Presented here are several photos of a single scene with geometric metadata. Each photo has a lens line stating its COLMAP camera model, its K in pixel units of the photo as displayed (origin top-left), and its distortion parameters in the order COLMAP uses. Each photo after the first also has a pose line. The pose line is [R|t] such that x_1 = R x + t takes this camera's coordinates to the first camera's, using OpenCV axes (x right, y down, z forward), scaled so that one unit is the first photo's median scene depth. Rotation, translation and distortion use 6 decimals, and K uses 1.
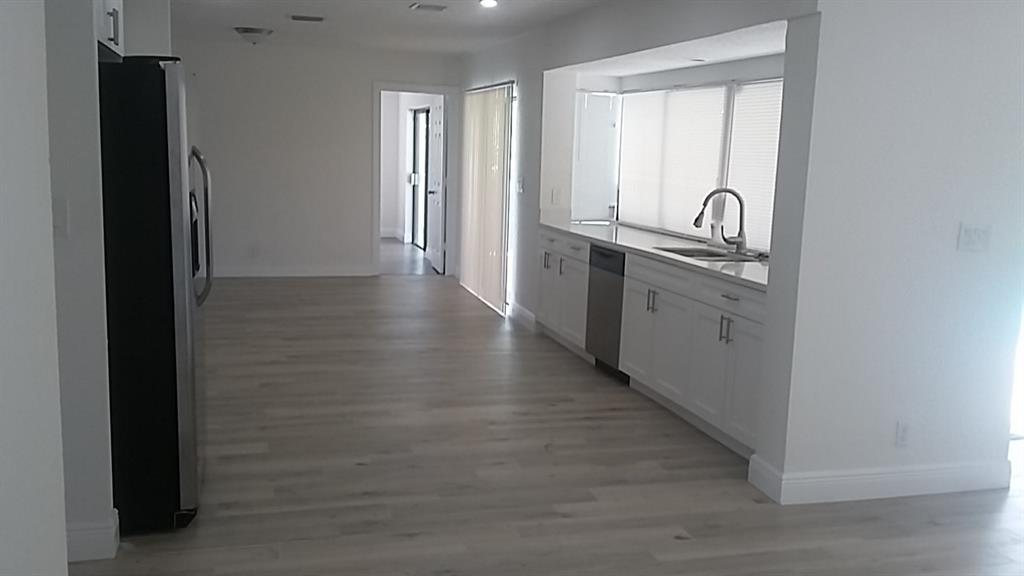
lens RADIAL K [[947.3, 0, 516.8], [0, 947.3, 286.5], [0, 0, 1]] dist [0.031001, 0.000000]
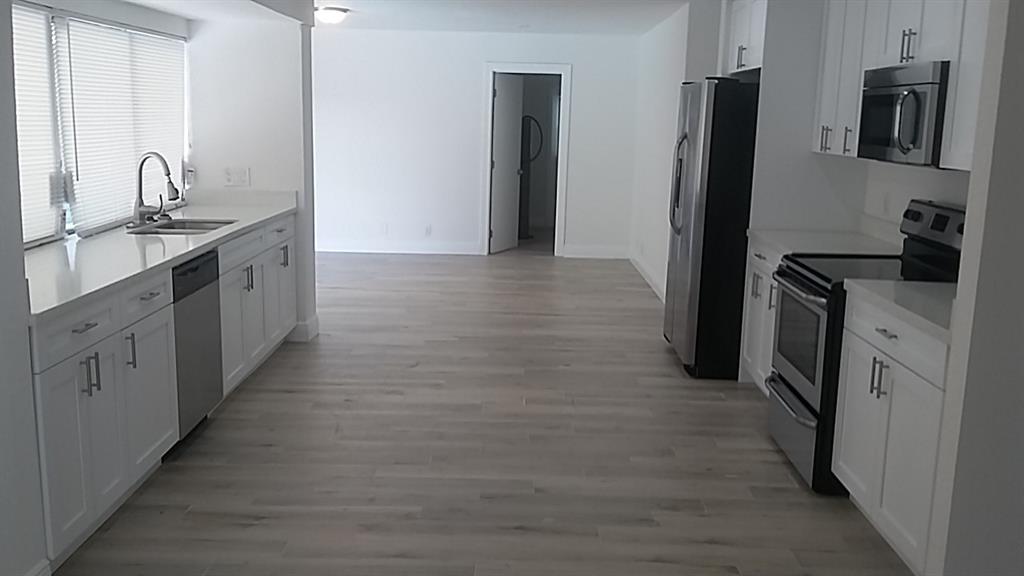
lens RADIAL K [[947.3, 0, 516.9], [0, 947.3, 288.8], [0, 0, 1]] dist [0.031001, 0.000000]
pose [[-0.959418, -0.102632, 0.262646, -0.359847], [-0.013307, 0.946856, 0.321384, -0.282129], [-0.281672, 0.304846, -0.909796, 1.813098]]
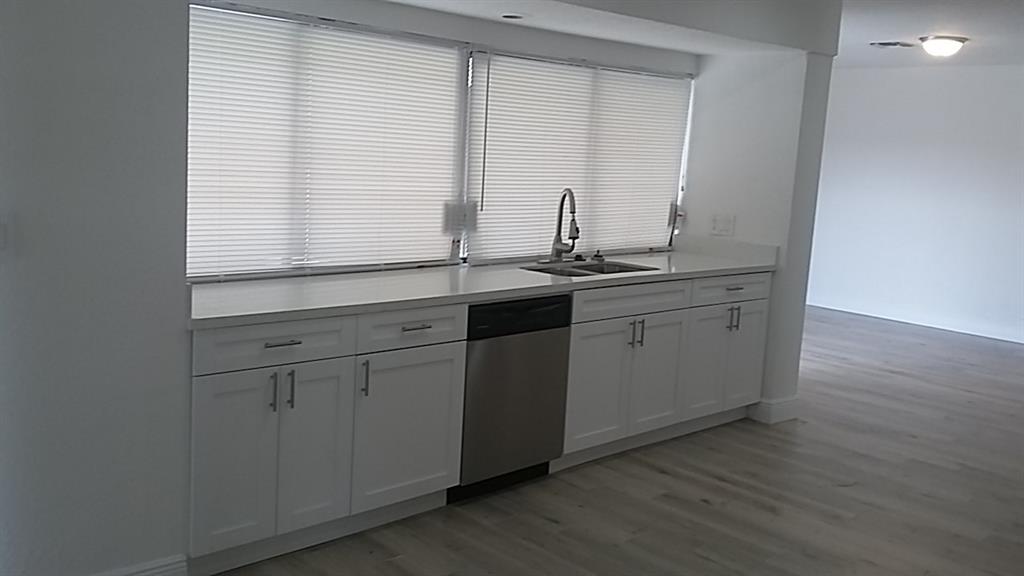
lens RADIAL K [[947.3, 0, 515.6], [0, 947.3, 290.7], [0, 0, 1]] dist [0.031001, 0.000000]
pose [[-0.458496, -0.194980, 0.867044, -0.527725], [0.057739, 0.967038, 0.247999, -0.236822], [-0.886819, 0.163769, -0.432125, 1.478342]]
